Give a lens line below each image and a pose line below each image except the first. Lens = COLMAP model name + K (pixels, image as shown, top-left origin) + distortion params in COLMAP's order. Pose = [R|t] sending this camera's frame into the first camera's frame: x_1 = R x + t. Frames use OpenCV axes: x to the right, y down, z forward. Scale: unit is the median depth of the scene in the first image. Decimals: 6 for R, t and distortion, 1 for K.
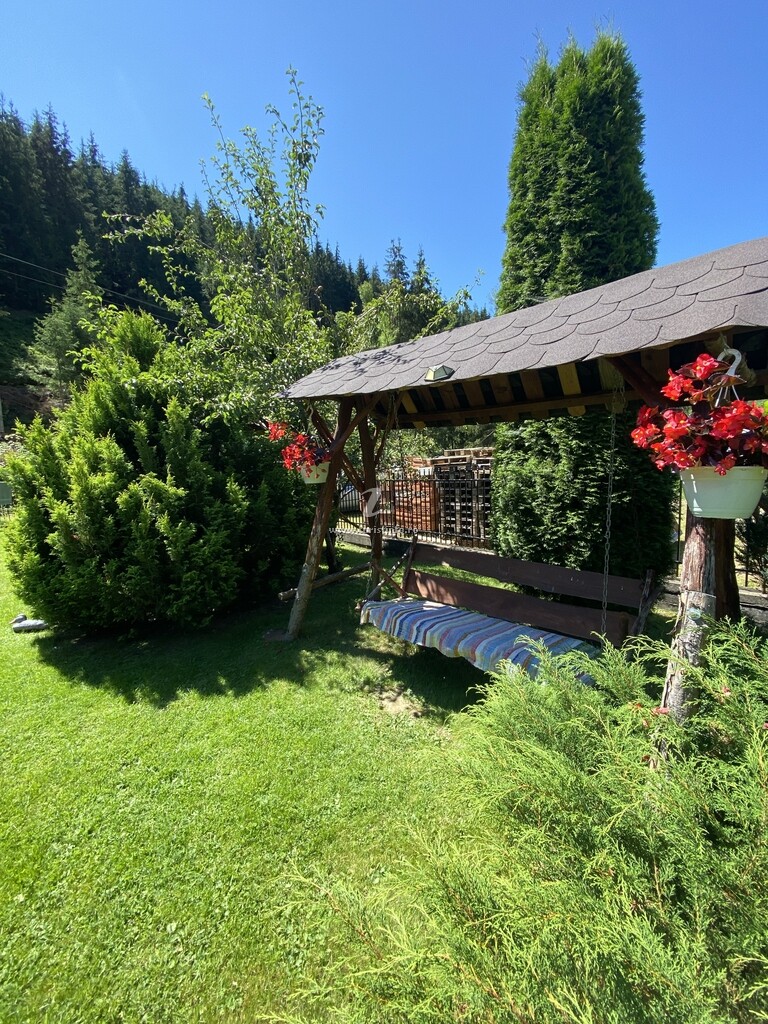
lens RADIAL K [[417.1, 0, 378.2], [0, 417.1, 513.6], [0, 0, 1]] dist [-0.005858, -0.009004]
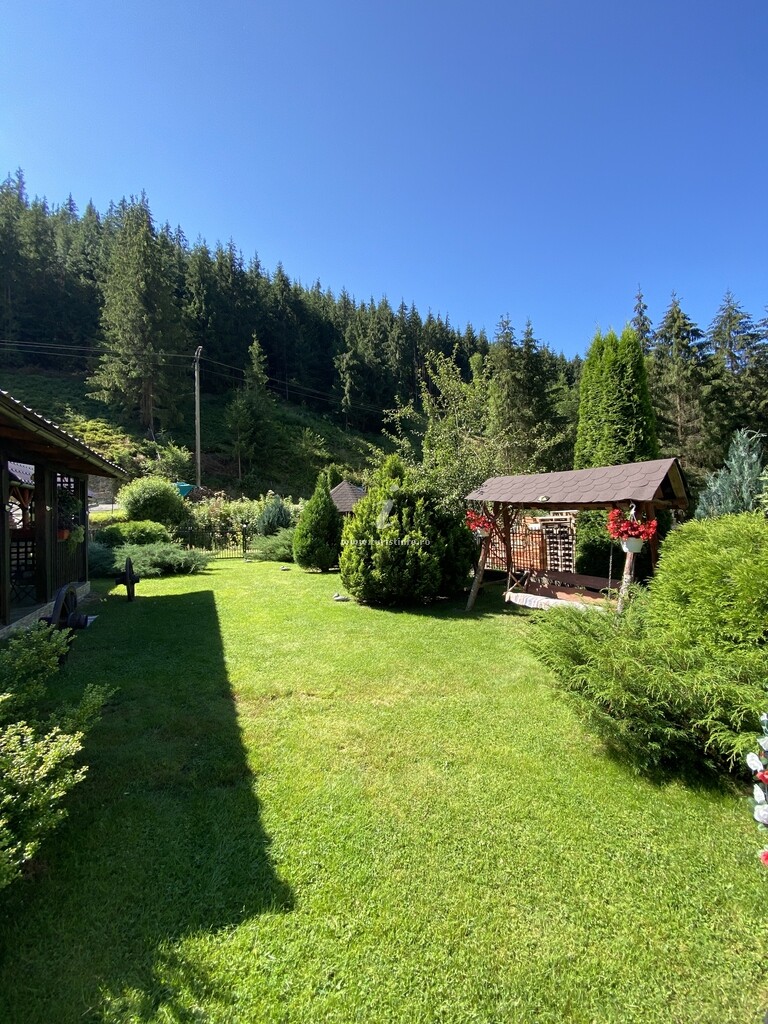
lens RADIAL K [[417.1, 0, 384.0], [0, 417.1, 515.6], [0, 0, 1]] dist [-0.005858, -0.009004]
pose [[0.973689, 0.012313, -0.227549, -0.059350], [-0.037001, 0.993831, -0.104550, 0.022976], [0.224858, 0.110219, 0.968138, -0.434179]]
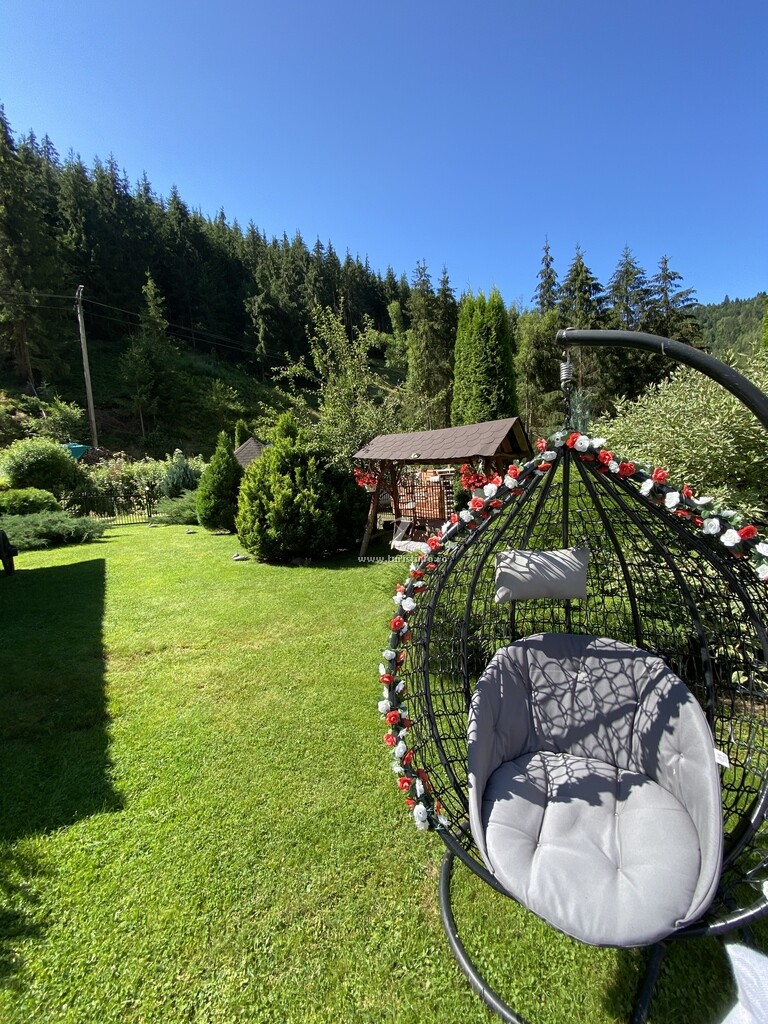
lens RADIAL K [[417.1, 0, 385.8], [0, 417.1, 515.6], [0, 0, 1]] dist [-0.005858, -0.009004]
pose [[0.998038, -0.015552, -0.060650, 0.022809], [0.015894, 0.999860, 0.005159, 0.018136], [0.060561, -0.006113, 0.998146, -0.464360]]
